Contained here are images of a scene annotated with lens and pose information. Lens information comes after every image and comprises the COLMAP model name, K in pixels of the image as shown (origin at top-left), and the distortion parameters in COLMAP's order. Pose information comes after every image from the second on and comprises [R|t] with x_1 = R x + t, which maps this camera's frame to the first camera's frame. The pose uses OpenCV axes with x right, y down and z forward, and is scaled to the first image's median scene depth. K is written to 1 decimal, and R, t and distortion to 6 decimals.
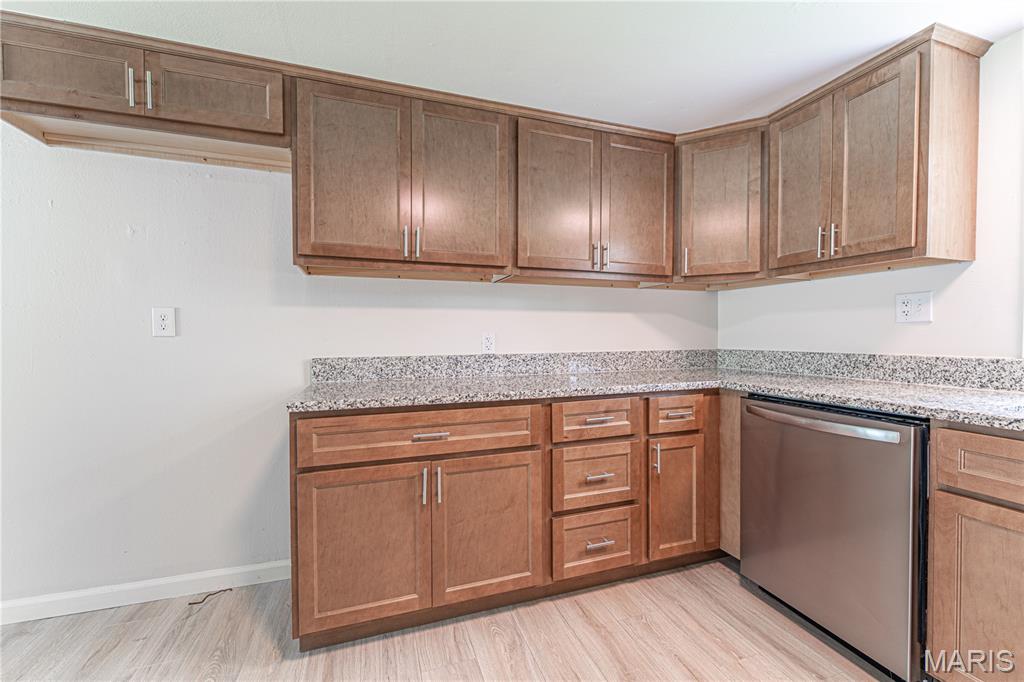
lens RADIAL K [[412.4, 0, 510.6], [0, 412.4, 343.6], [0, 0, 1]] dist [-0.001463, -0.000450]
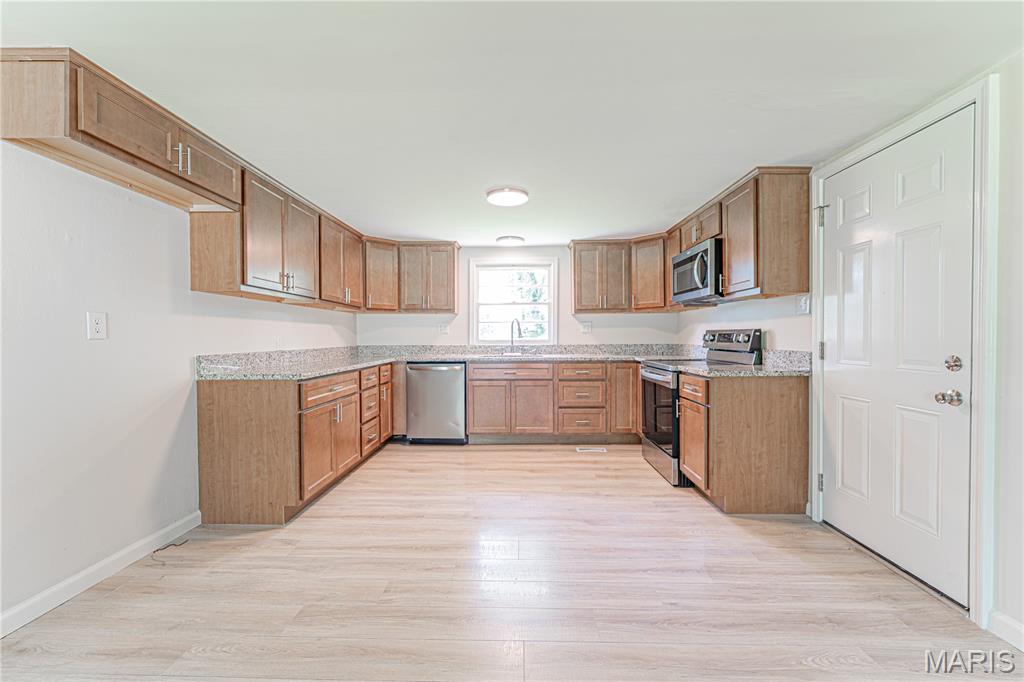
lens RADIAL K [[412.4, 0, 510.6], [0, 412.4, 343.6], [0, 0, 1]] dist [-0.001463, -0.000450]
pose [[0.346837, -0.013410, 0.937830, -1.436423], [0.019436, 0.999786, 0.007108, 0.008119], [-0.937724, 0.015762, 0.347023, -0.388712]]
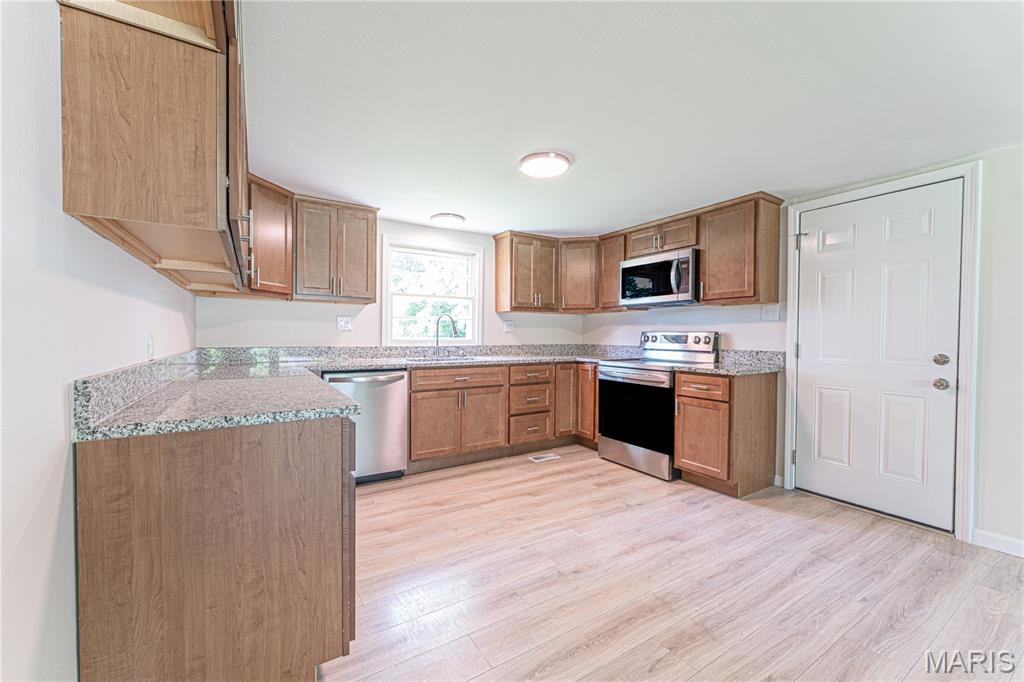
lens RADIAL K [[408.2, 0, 509.8], [0, 408.2, 343.3], [0, 0, 1]] dist [-0.001884, 0.000049]
pose [[-0.228842, -0.015484, 0.973340, -1.158187], [0.012133, 0.999750, 0.018757, -0.013739], [-0.973388, 0.016102, -0.228597, 0.636144]]
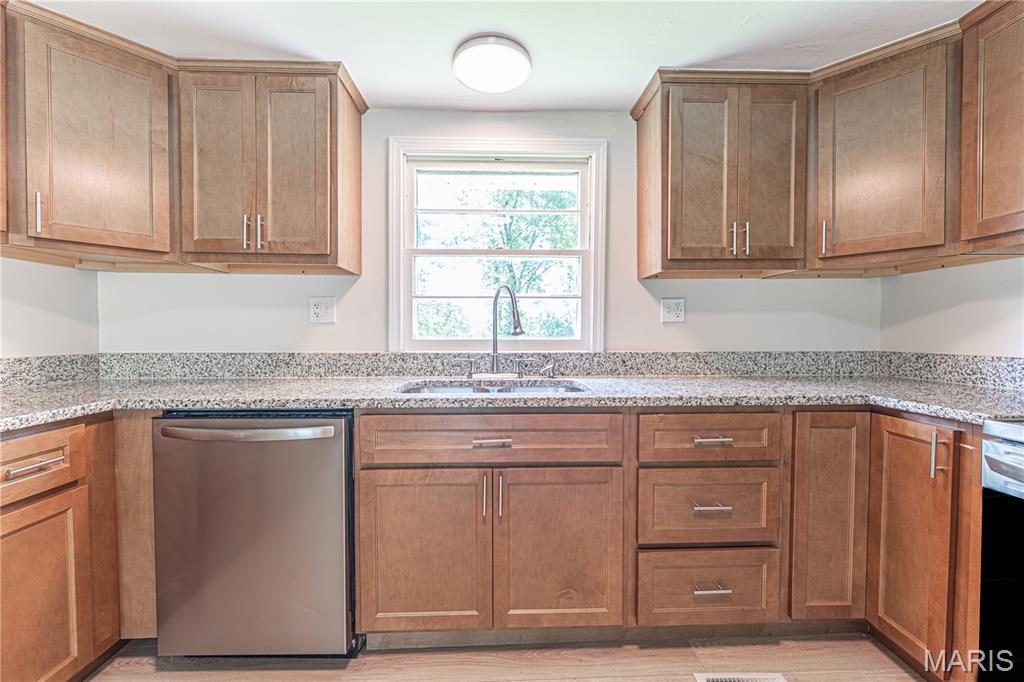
lens RADIAL K [[412.4, 0, 510.6], [0, 412.4, 343.6], [0, 0, 1]] dist [-0.001463, -0.000450]
pose [[0.289435, -0.017219, 0.957043, 0.044191], [0.015697, 0.999789, 0.013240, -0.002165], [-0.957069, 0.011191, 0.289645, 0.173619]]
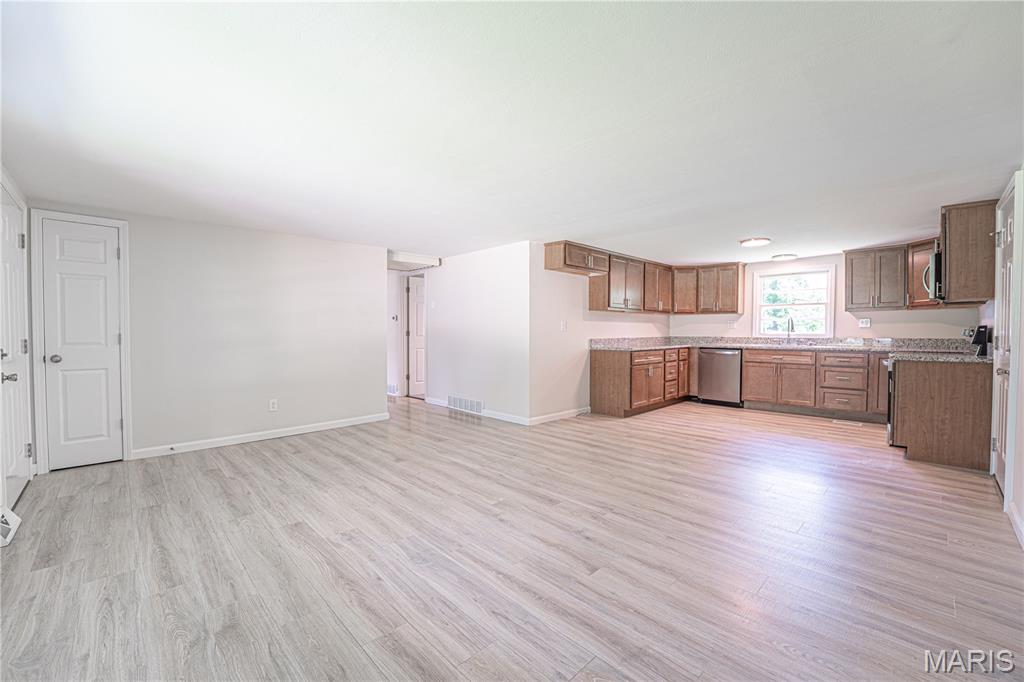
lens RADIAL K [[419.7, 0, 508.6], [0, 419.7, 341.8], [0, 0, 1]] dist [-0.025669, -0.000079]
pose [[0.905809, -0.007937, 0.423612, -2.425958], [0.004731, 0.999952, 0.008618, 0.030640], [-0.423660, -0.005802, 0.905803, -1.557361]]
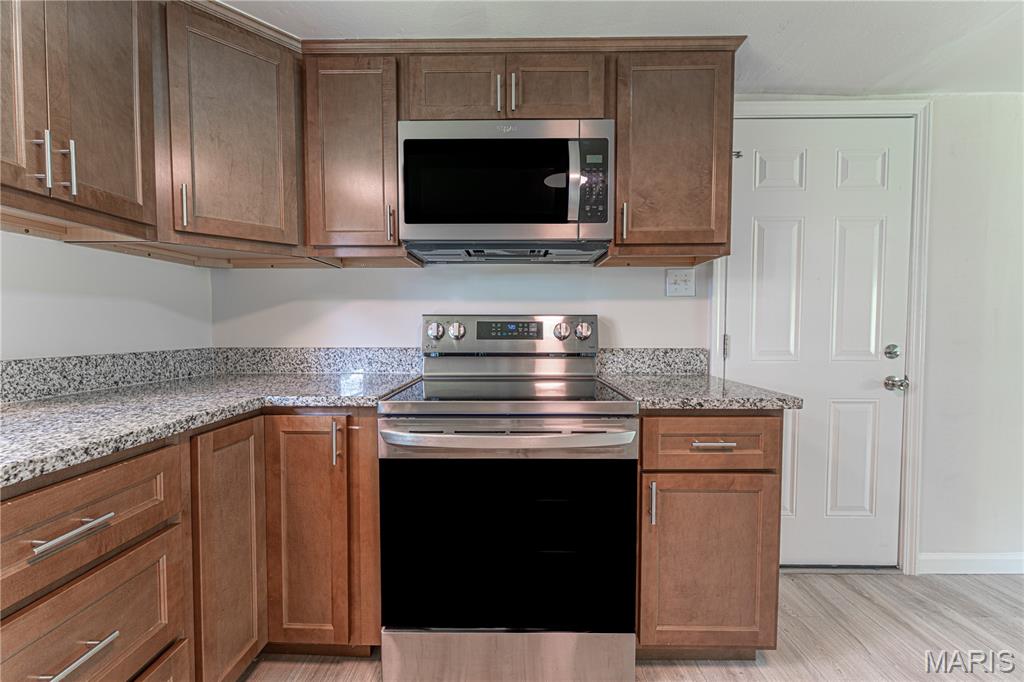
lens RADIAL K [[408.2, 0, 509.8], [0, 408.2, 343.3], [0, 0, 1]] dist [-0.001884, 0.000049]
pose [[-0.941682, -0.004055, 0.336480, 0.350416], [0.013192, 0.998714, 0.048955, -0.002615], [-0.336246, 0.050539, -0.940417, 0.256197]]
